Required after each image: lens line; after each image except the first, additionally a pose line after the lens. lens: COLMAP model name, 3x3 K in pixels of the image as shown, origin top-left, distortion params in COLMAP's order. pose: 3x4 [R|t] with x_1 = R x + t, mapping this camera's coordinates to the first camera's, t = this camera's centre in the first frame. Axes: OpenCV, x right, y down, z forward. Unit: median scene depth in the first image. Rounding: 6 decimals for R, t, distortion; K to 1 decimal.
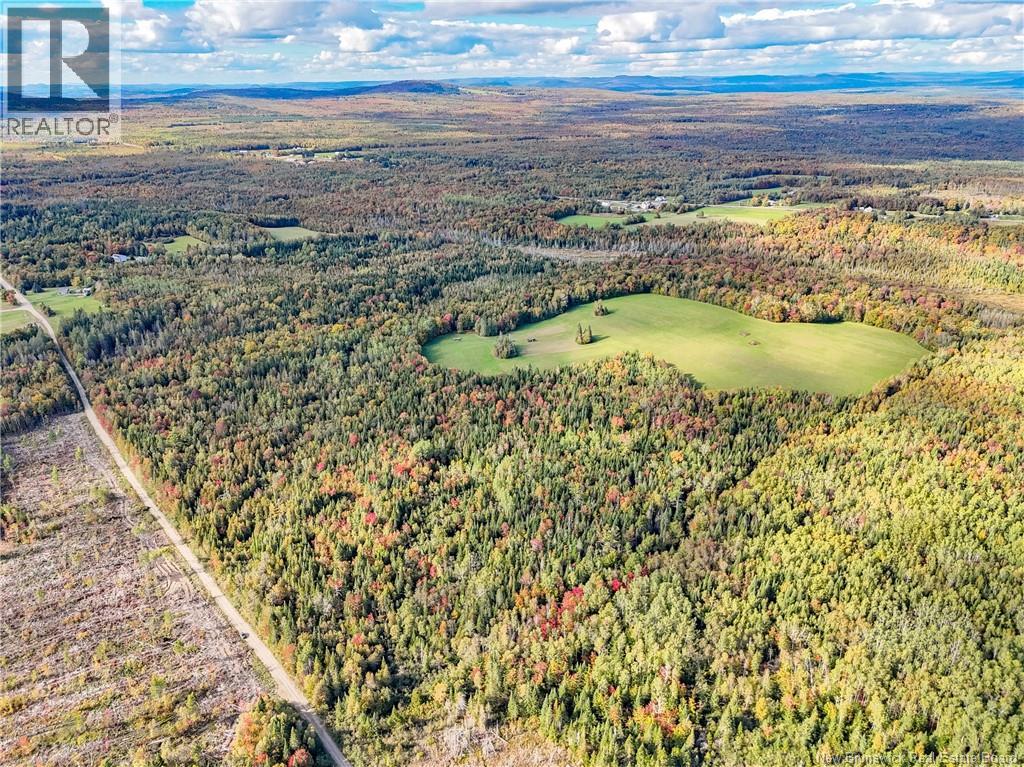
lens RADIAL K [[748.5, 0, 510.7], [0, 748.5, 394.0], [0, 0, 1]] dist [0.087982, -0.077144]
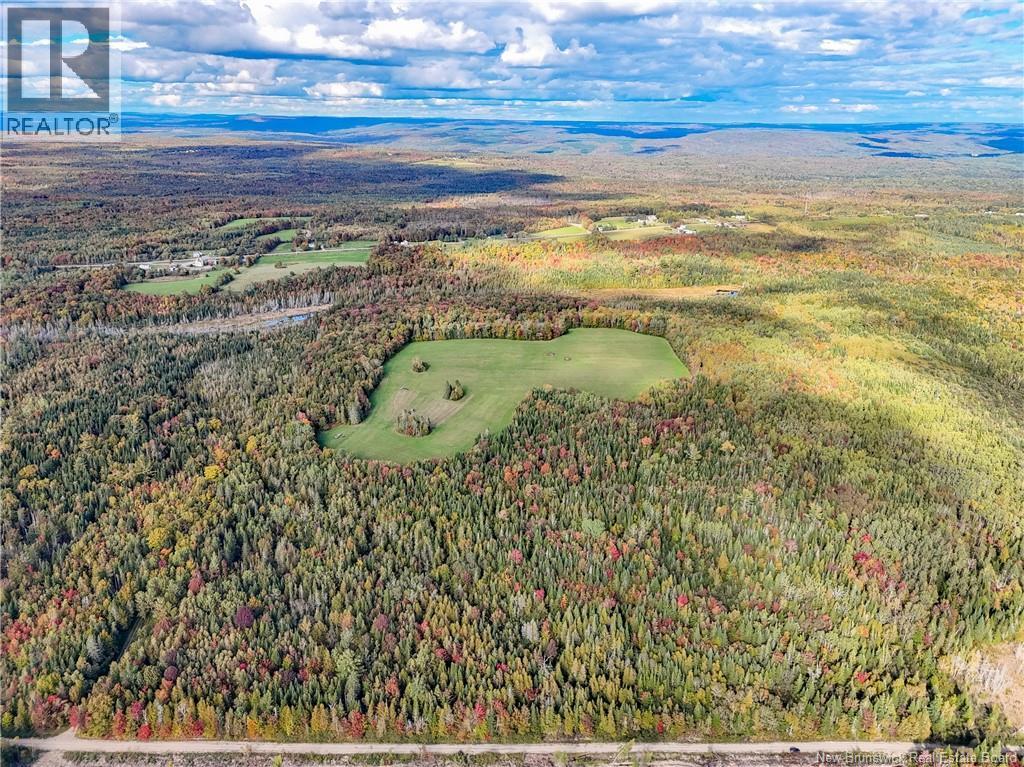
lens RADIAL K [[748.5, 0, 506.8], [0, 748.5, 389.3], [0, 0, 1]] dist [0.087982, -0.077144]
pose [[0.613975, -0.256796, 0.746385, -0.502758], [0.292819, 0.952225, 0.086743, -0.123647], [-0.733001, 0.165298, 0.659837, 0.252753]]
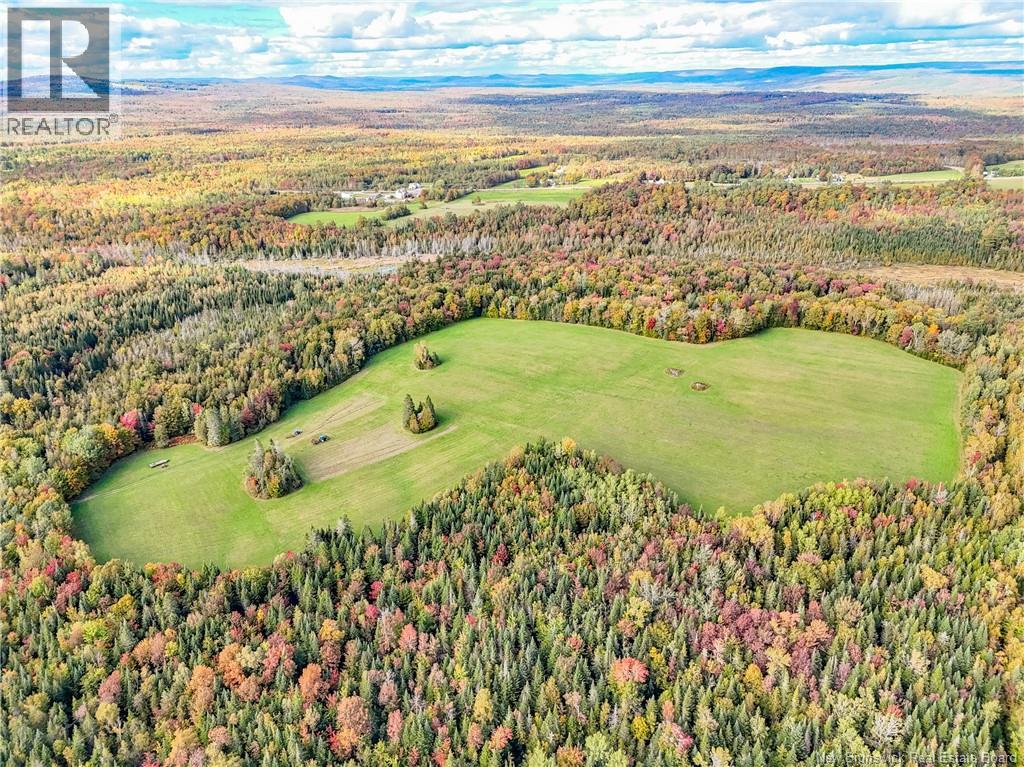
lens RADIAL K [[748.5, 0, 515.3], [0, 748.5, 383.7], [0, 0, 1]] dist [0.087982, -0.077144]
pose [[0.923881, -0.153581, 0.350510, -0.020303], [0.158808, 0.987211, 0.013972, -0.082571], [-0.348173, 0.042755, 0.936455, 0.398664]]
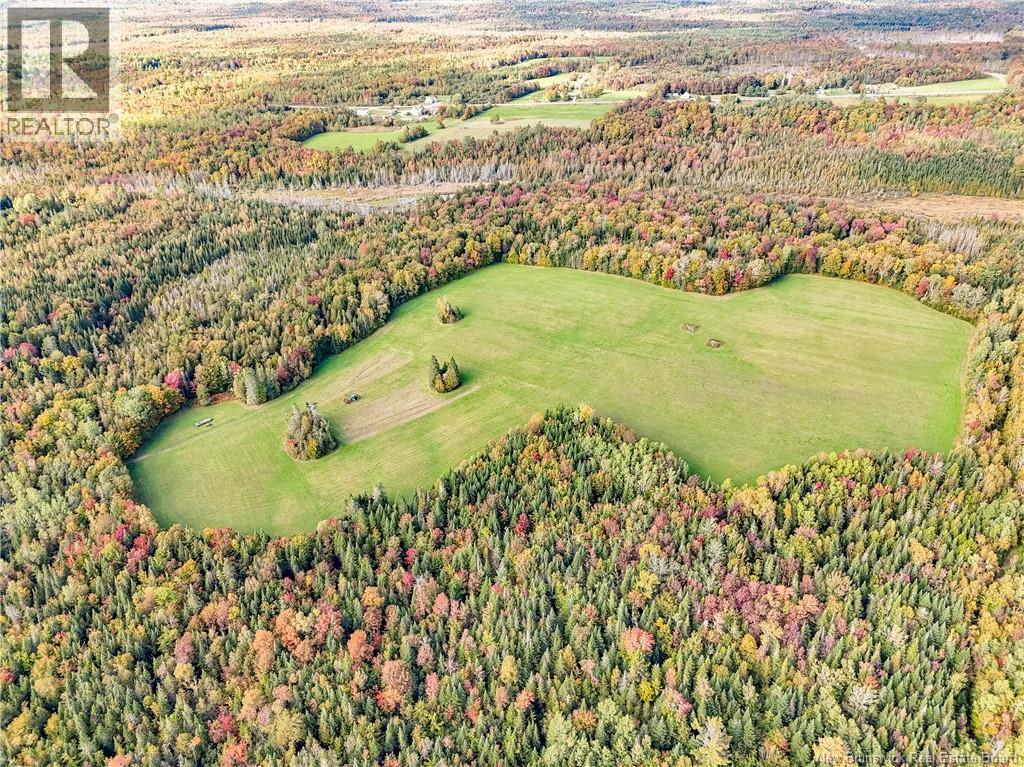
lens RADIAL K [[748.5, 0, 515.6], [0, 748.5, 384.4], [0, 0, 1]] dist [0.087982, -0.077144]
pose [[0.931756, -0.197384, 0.304746, -0.022037], [0.160577, 0.976797, 0.141713, -0.121204], [-0.325647, -0.083107, 0.941832, 0.380305]]
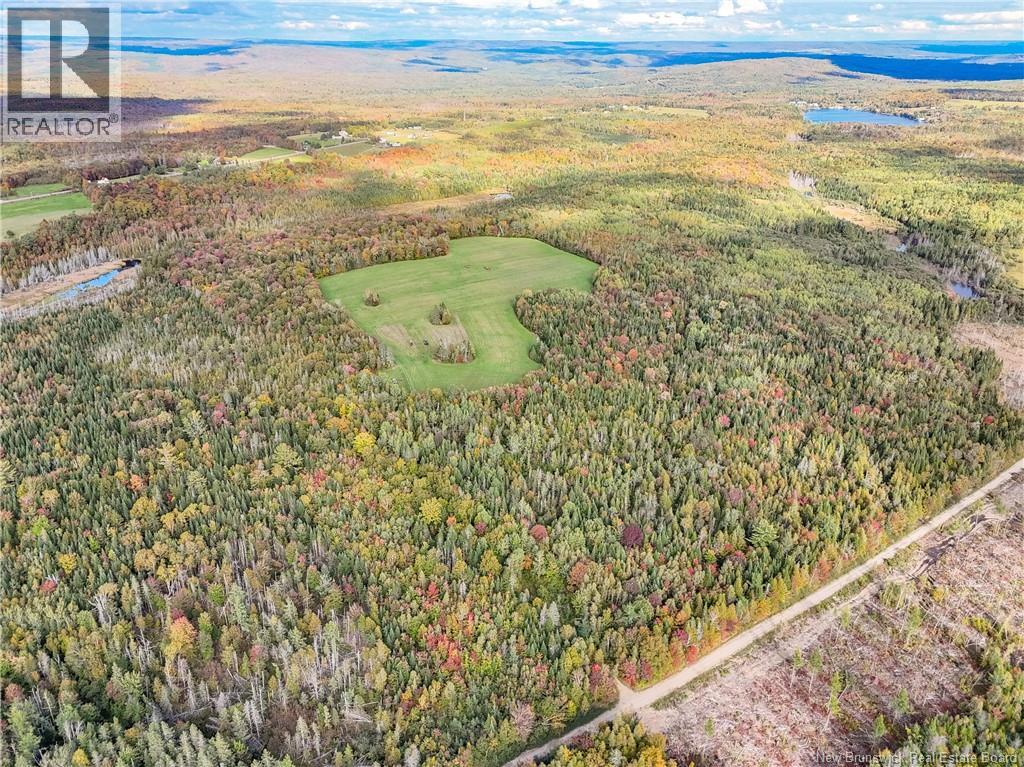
lens RADIAL K [[748.5, 0, 513.0], [0, 748.5, 388.5], [0, 0, 1]] dist [0.087982, -0.077144]
pose [[0.058083, -0.413754, 0.908534, -0.658879], [0.382608, 0.849806, 0.362548, -0.256707], [-0.922083, 0.326554, 0.207664, 0.639087]]
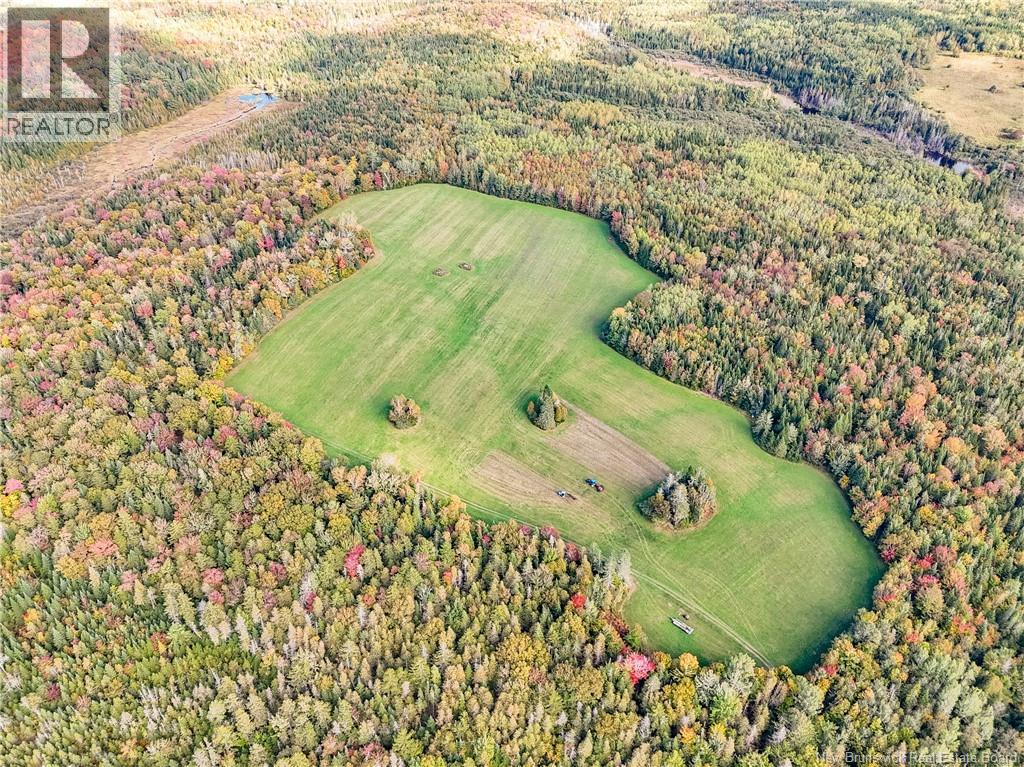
lens RADIAL K [[748.5, 0, 516.3], [0, 748.5, 378.9], [0, 0, 1]] dist [0.087982, -0.077144]
pose [[-0.481669, -0.513192, 0.710372, -0.205437], [0.331885, 0.643401, 0.689846, -0.381389], [-0.811078, 0.568040, -0.139586, 0.913053]]
